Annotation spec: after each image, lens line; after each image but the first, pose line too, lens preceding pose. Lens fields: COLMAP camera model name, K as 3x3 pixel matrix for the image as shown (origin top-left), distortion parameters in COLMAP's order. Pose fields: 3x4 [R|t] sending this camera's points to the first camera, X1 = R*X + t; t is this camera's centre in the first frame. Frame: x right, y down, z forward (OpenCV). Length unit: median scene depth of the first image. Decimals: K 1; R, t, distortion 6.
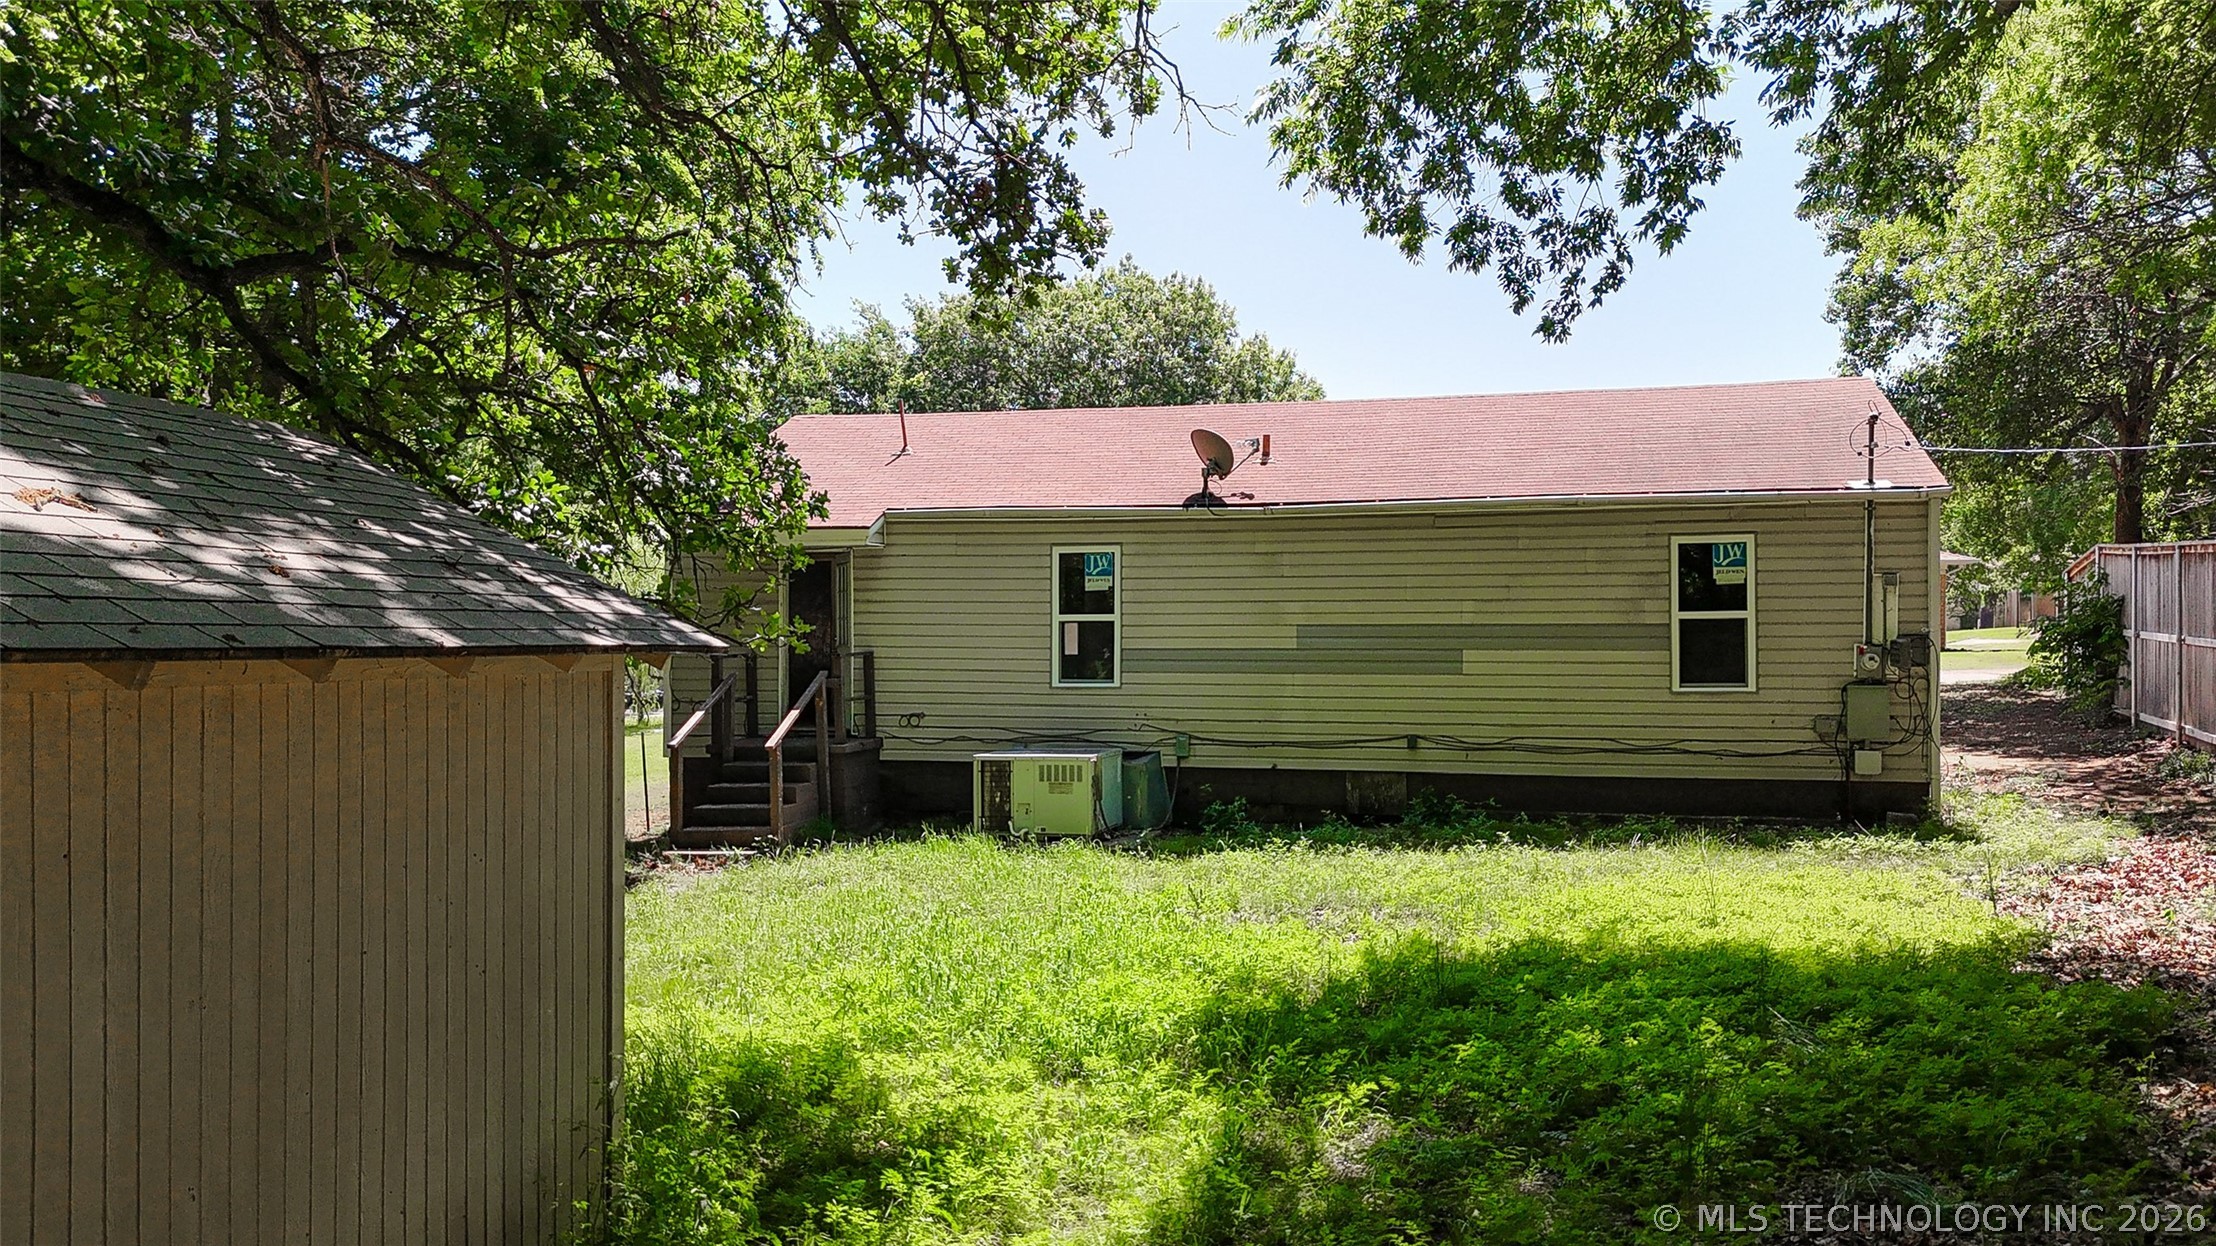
lens RADIAL K [[1670.3, 0, 1108.0], [0, 1670.3, 623.0], [0, 0, 1]] dist [0.073376, -0.080961]
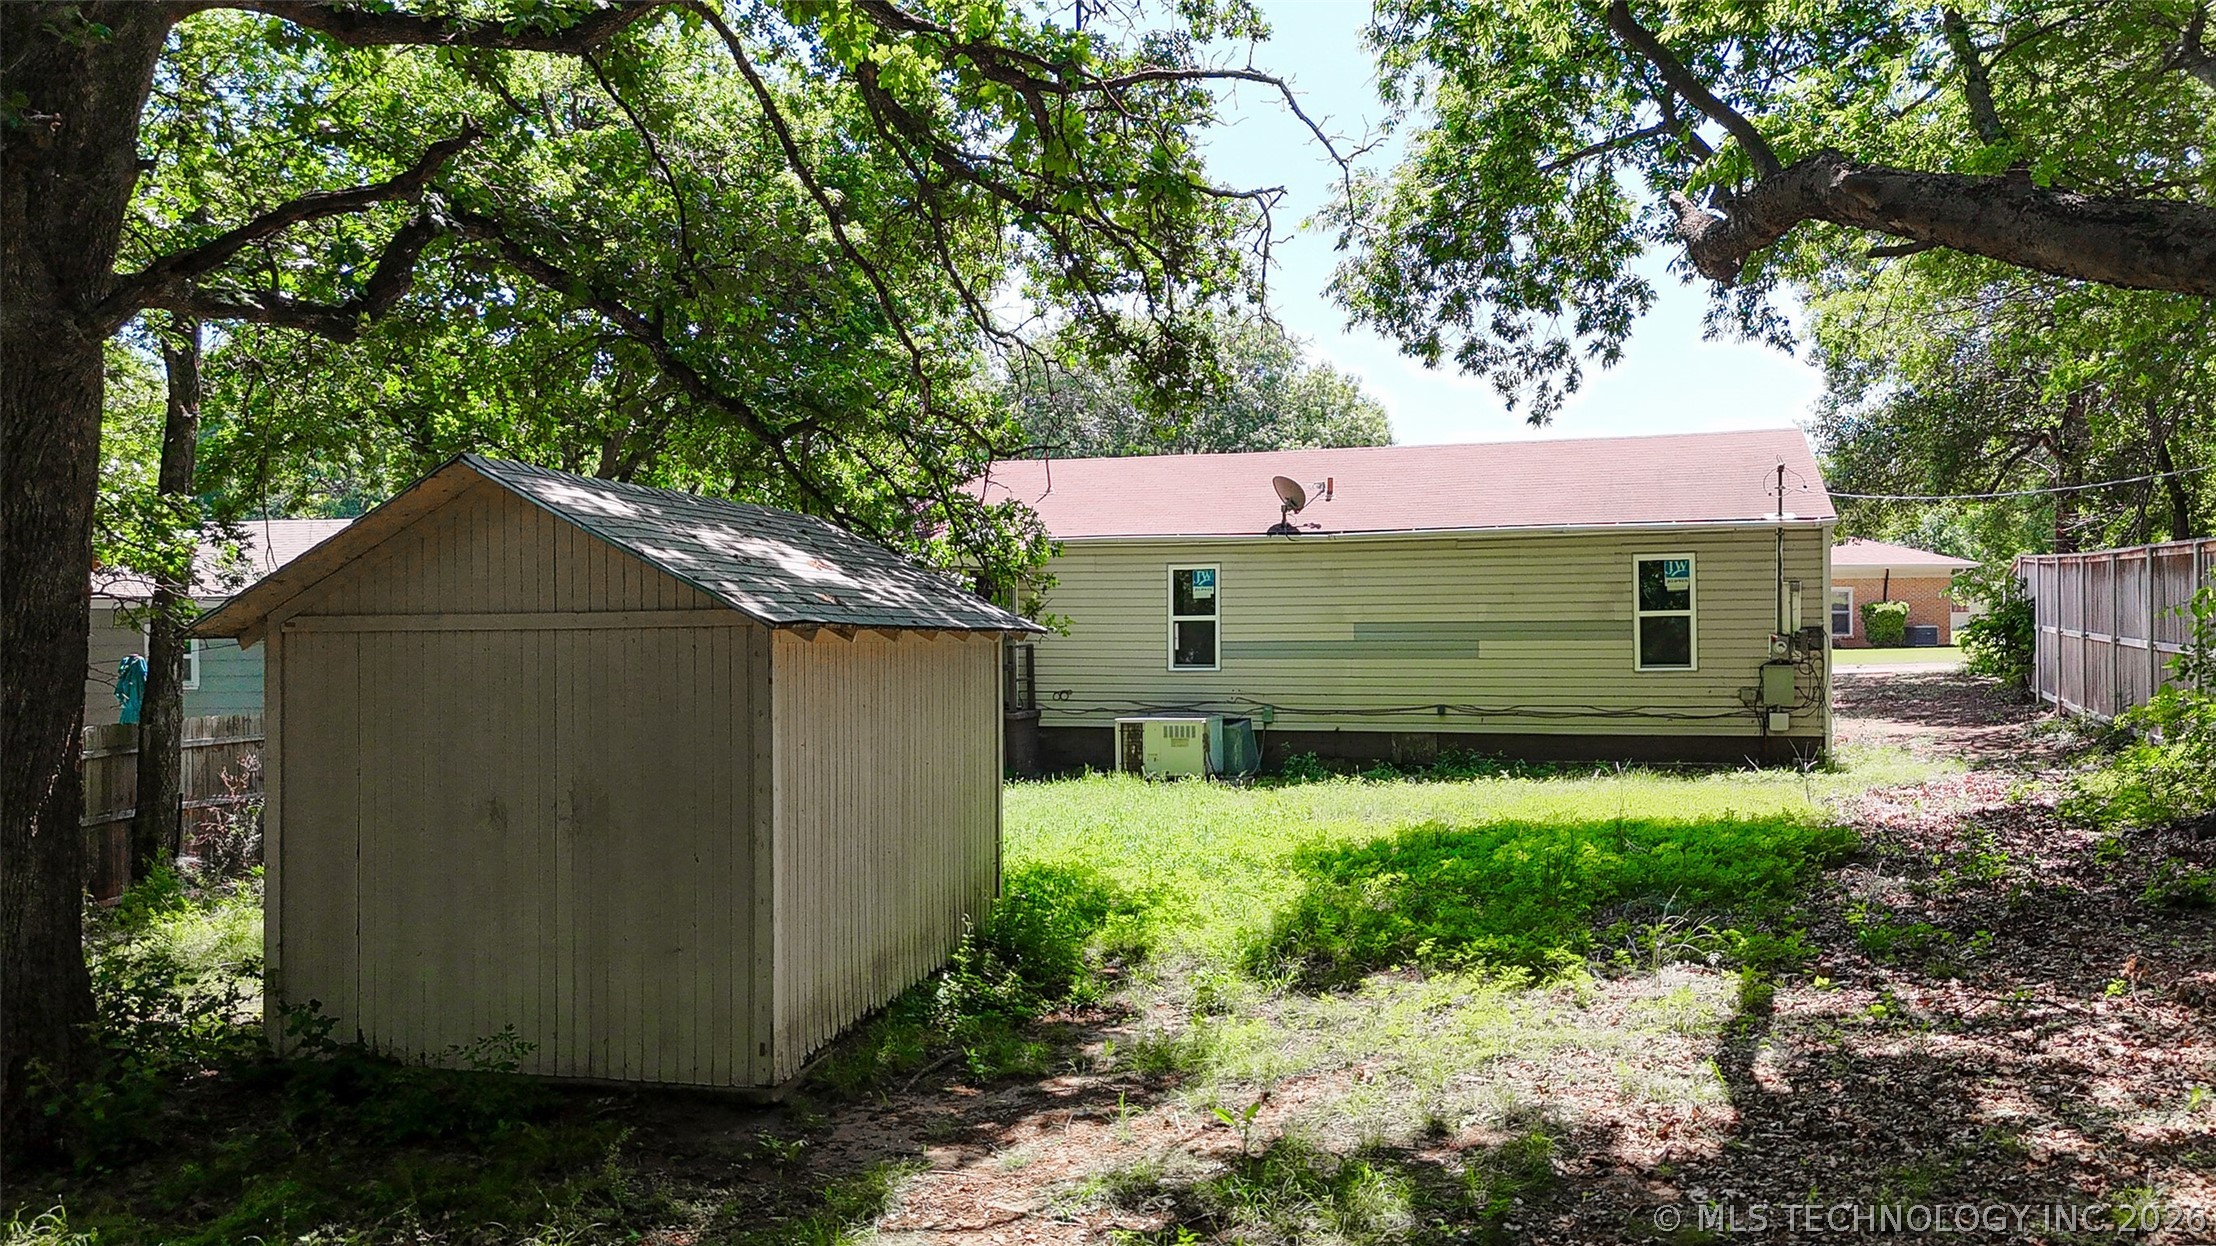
lens RADIAL K [[1610.8, 0, 1108.0], [0, 1610.8, 623.0], [0, 0, 1]] dist [0.111821, -0.151433]
pose [[0.999213, -0.004730, -0.039381, -0.036194], [0.004688, 0.999988, -0.001175, 0.002282], [0.039387, 0.000989, 0.999224, -0.331682]]
